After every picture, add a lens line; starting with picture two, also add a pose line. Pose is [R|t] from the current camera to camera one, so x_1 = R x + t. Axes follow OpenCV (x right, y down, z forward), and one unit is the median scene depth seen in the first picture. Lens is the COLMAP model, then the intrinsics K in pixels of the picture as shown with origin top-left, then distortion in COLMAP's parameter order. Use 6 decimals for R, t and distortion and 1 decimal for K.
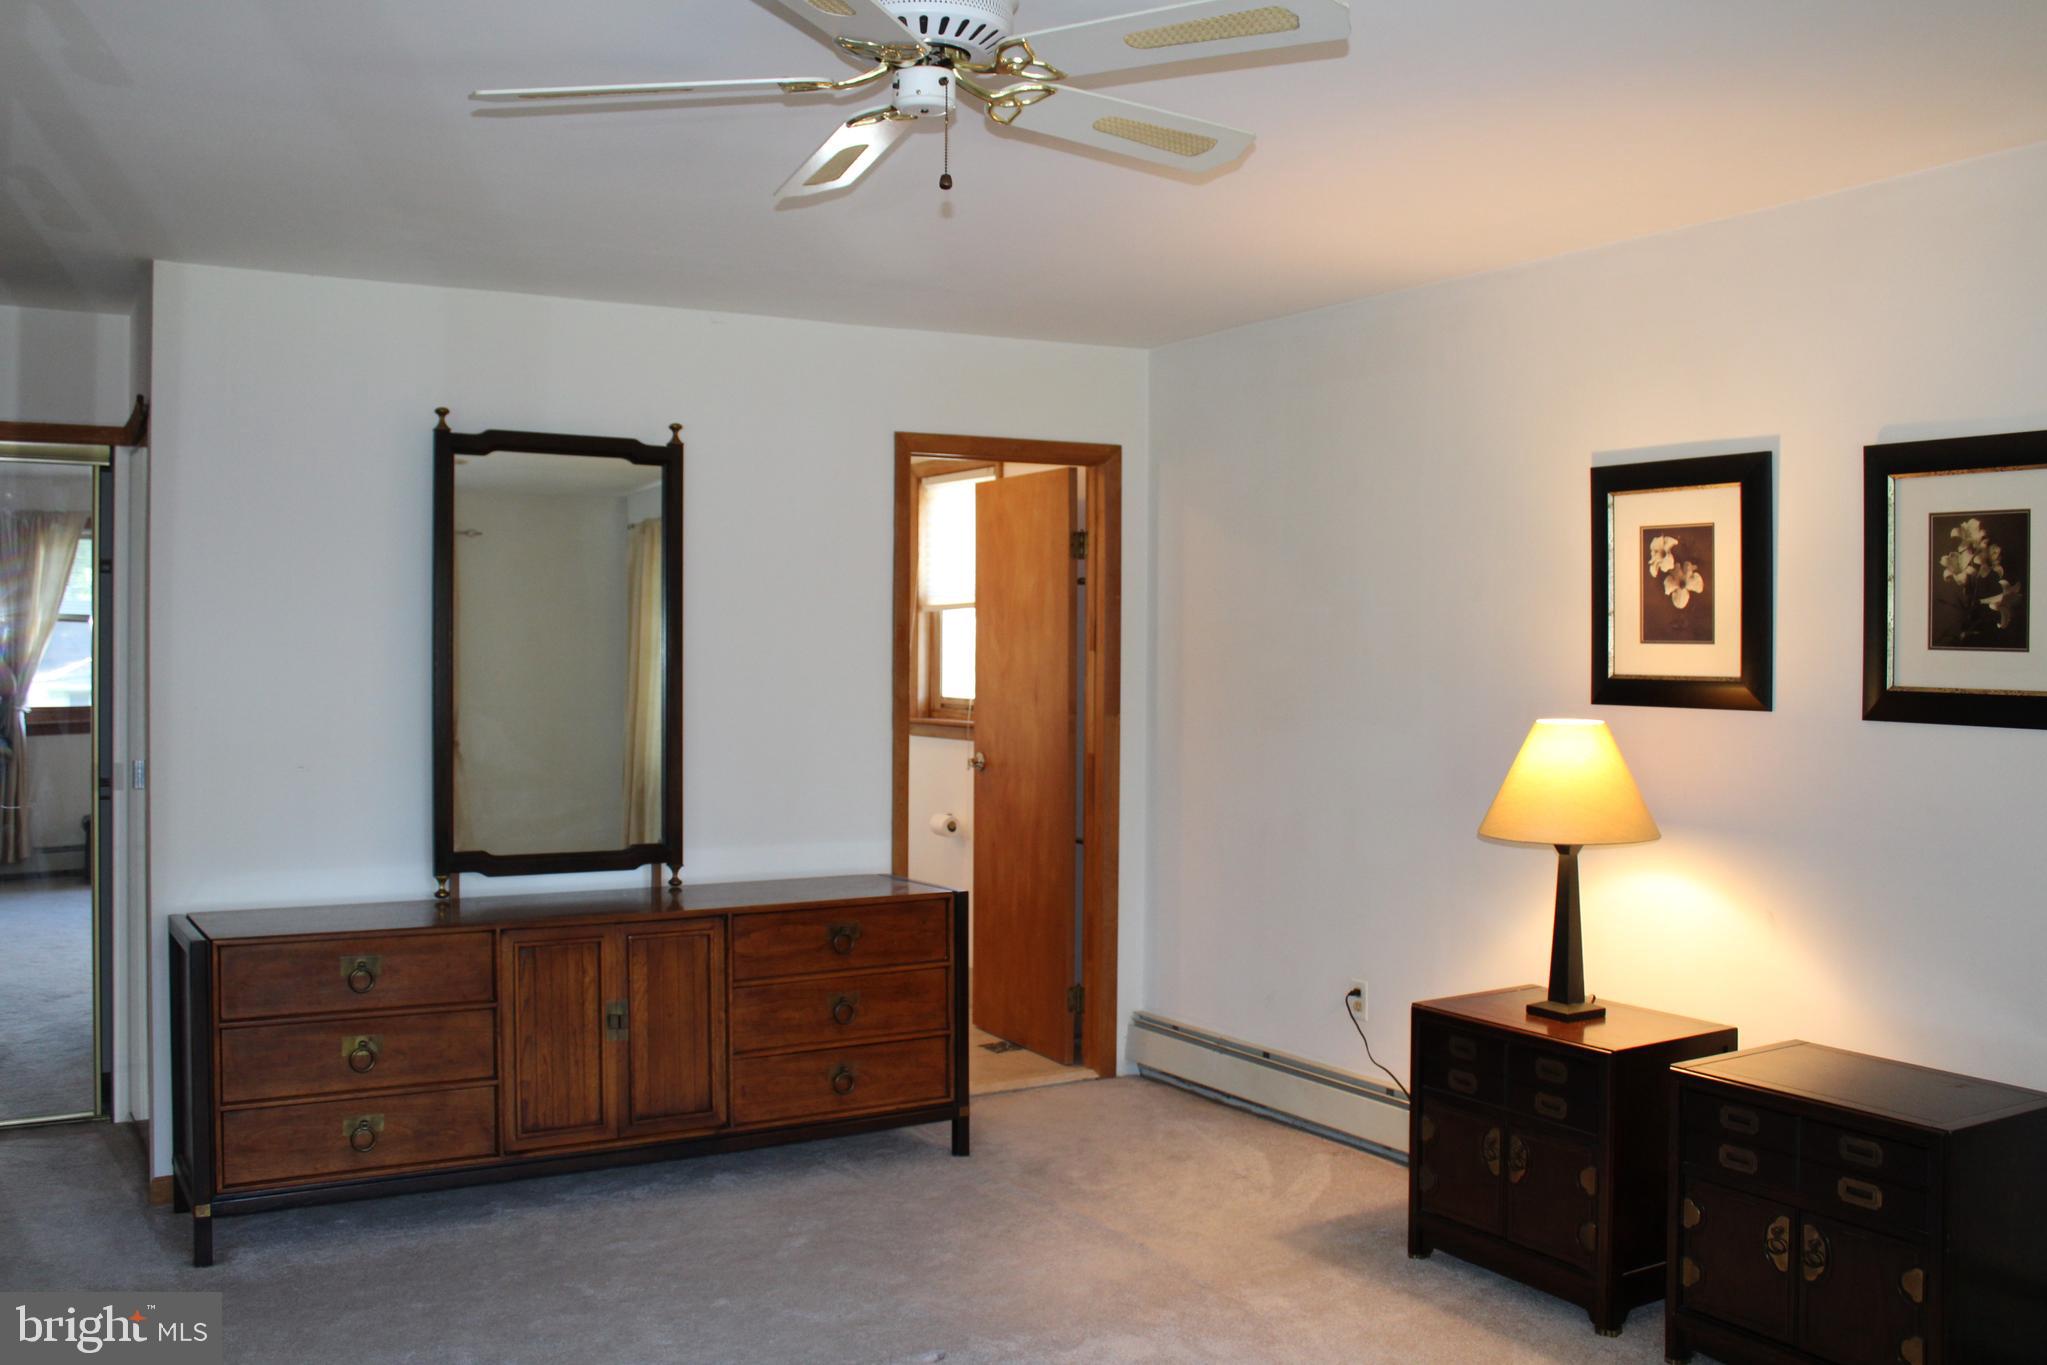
lens RADIAL K [[1756.2, 0, 1023.5], [0, 1756.2, 682.5], [0, 0, 1]] dist [-0.117628, 0.000675]
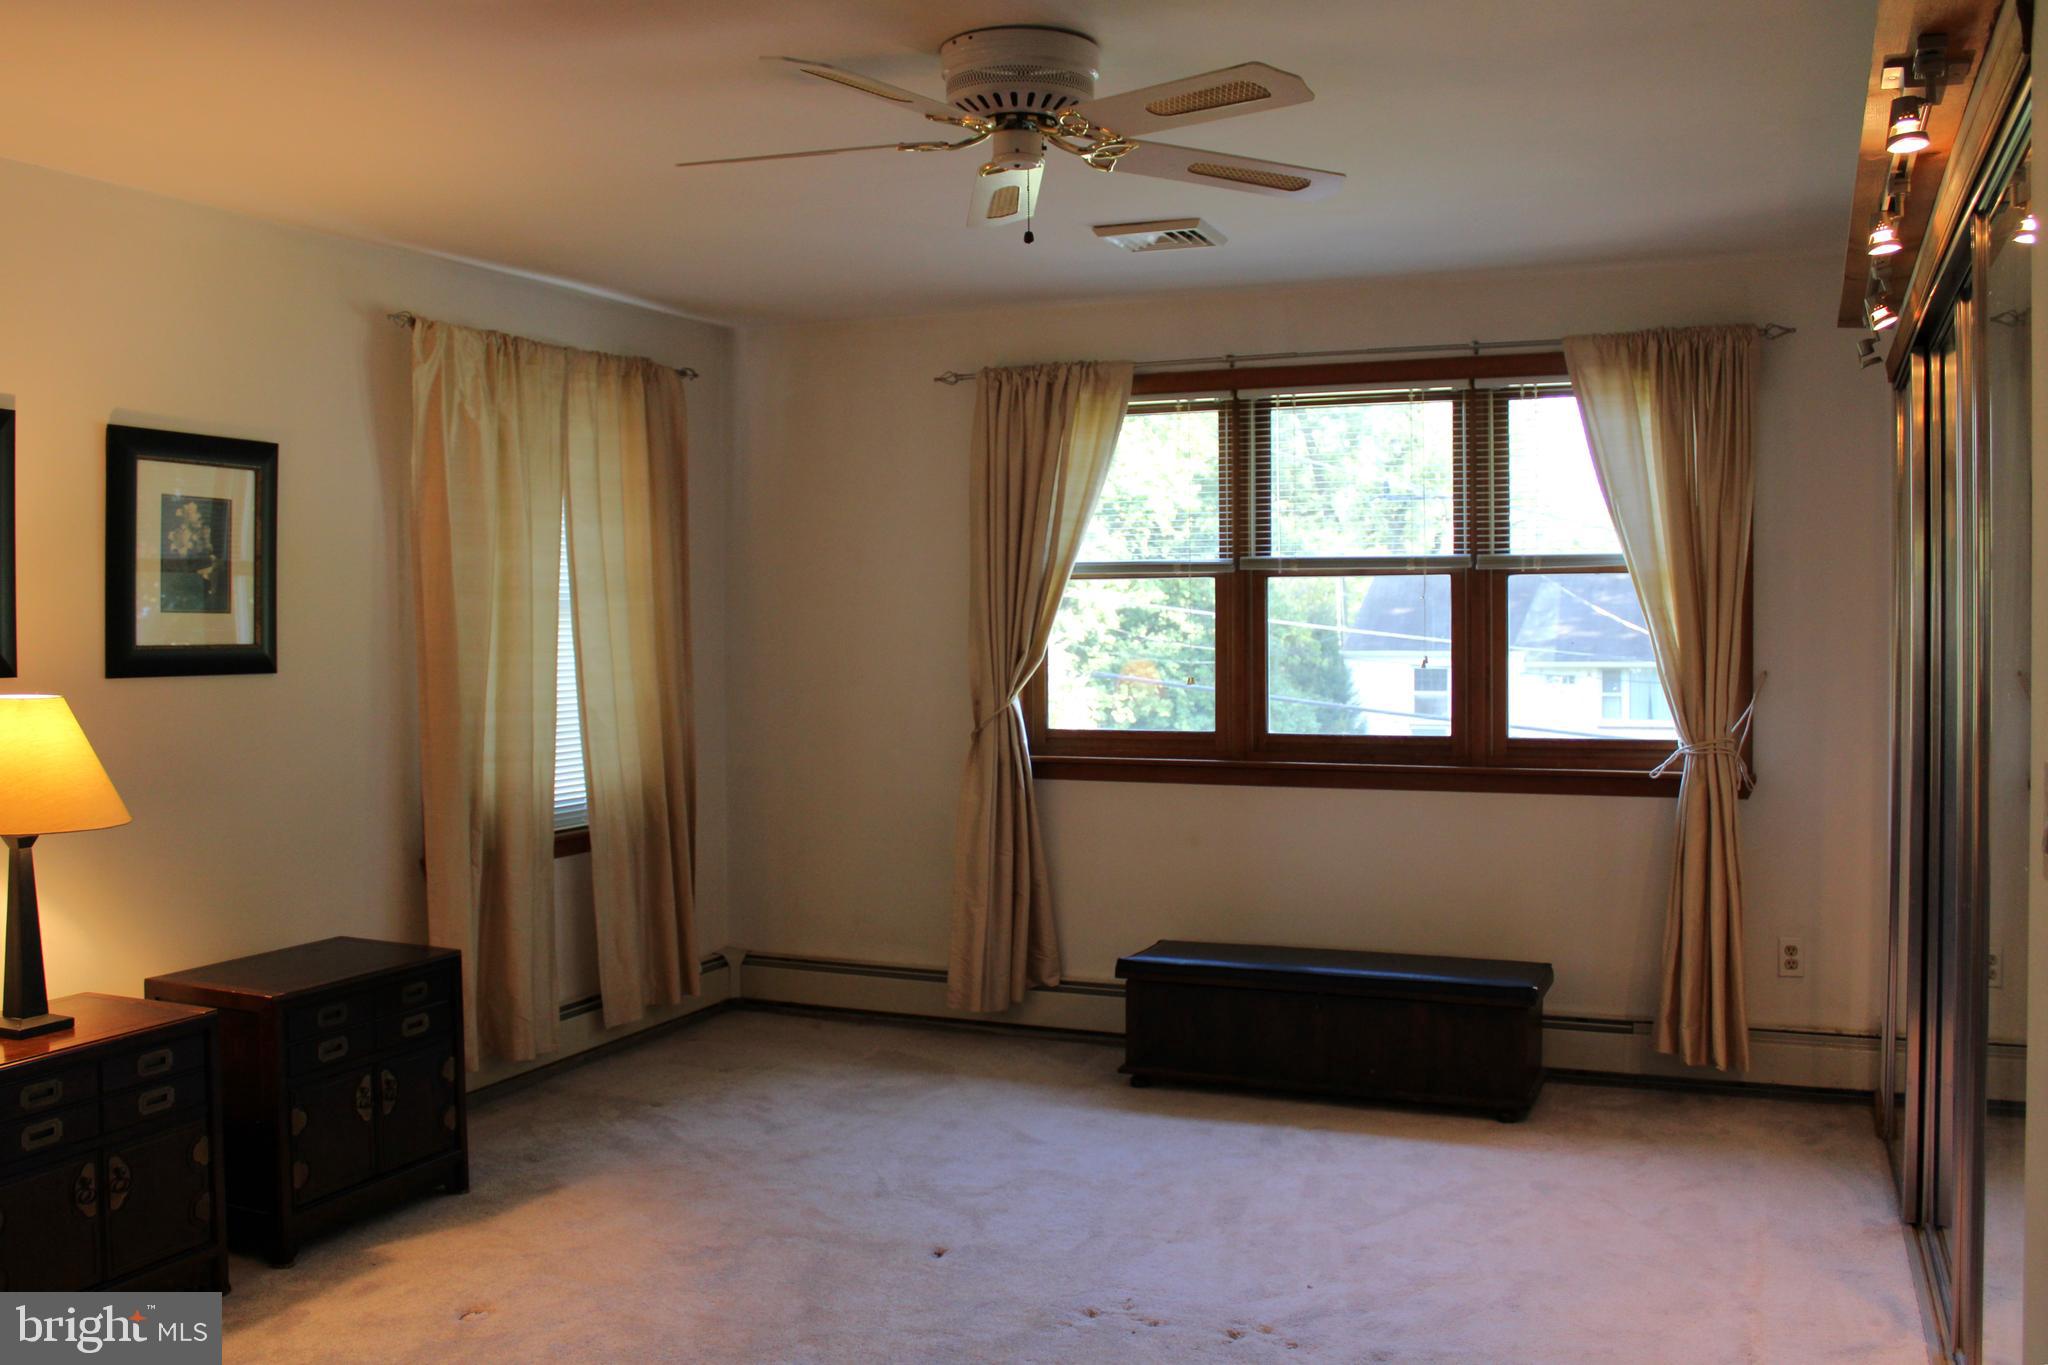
lens RADIAL K [[1778.1, 0, 1034.8], [0, 1778.1, 658.4], [0, 0, 1]] dist [-0.173577, 0.147872]
pose [[-0.579402, -0.031313, 0.814440, -0.719935], [0.010450, 0.998894, 0.045839, -0.033509], [-0.814975, 0.035070, -0.578434, 1.130410]]
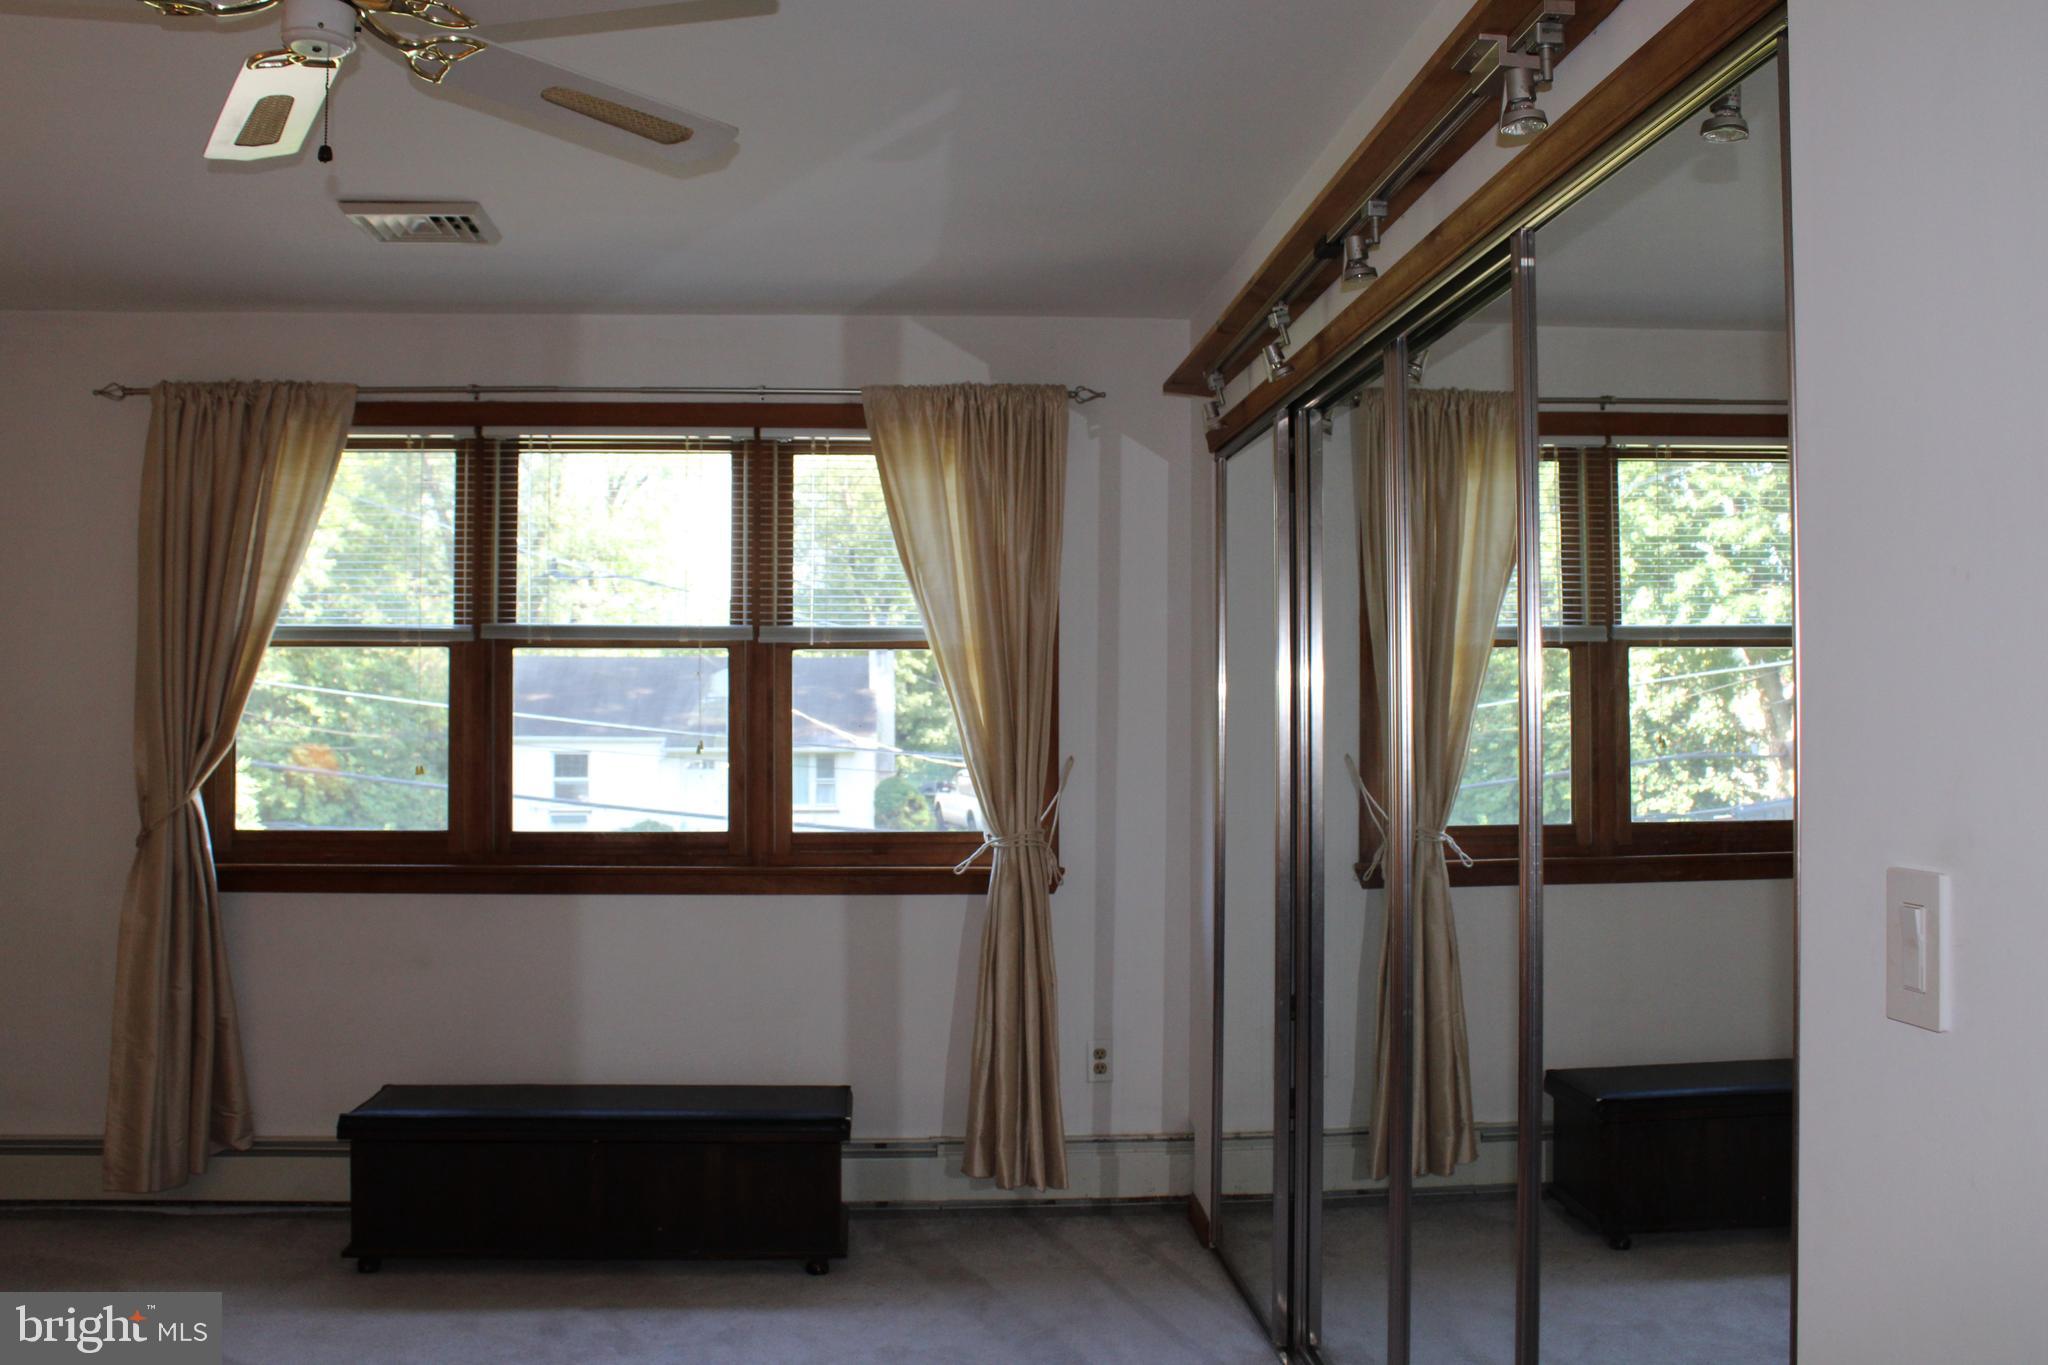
lens RADIAL K [[1778.1, 0, 1034.8], [0, 1778.1, 658.4], [0, 0, 1]] dist [-0.173577, 0.147872]
pose [[-0.888527, -0.006872, 0.458774, -0.515489], [-0.007508, 0.999972, 0.000438, -0.026779], [-0.458764, -0.003055, -0.888553, 1.046490]]
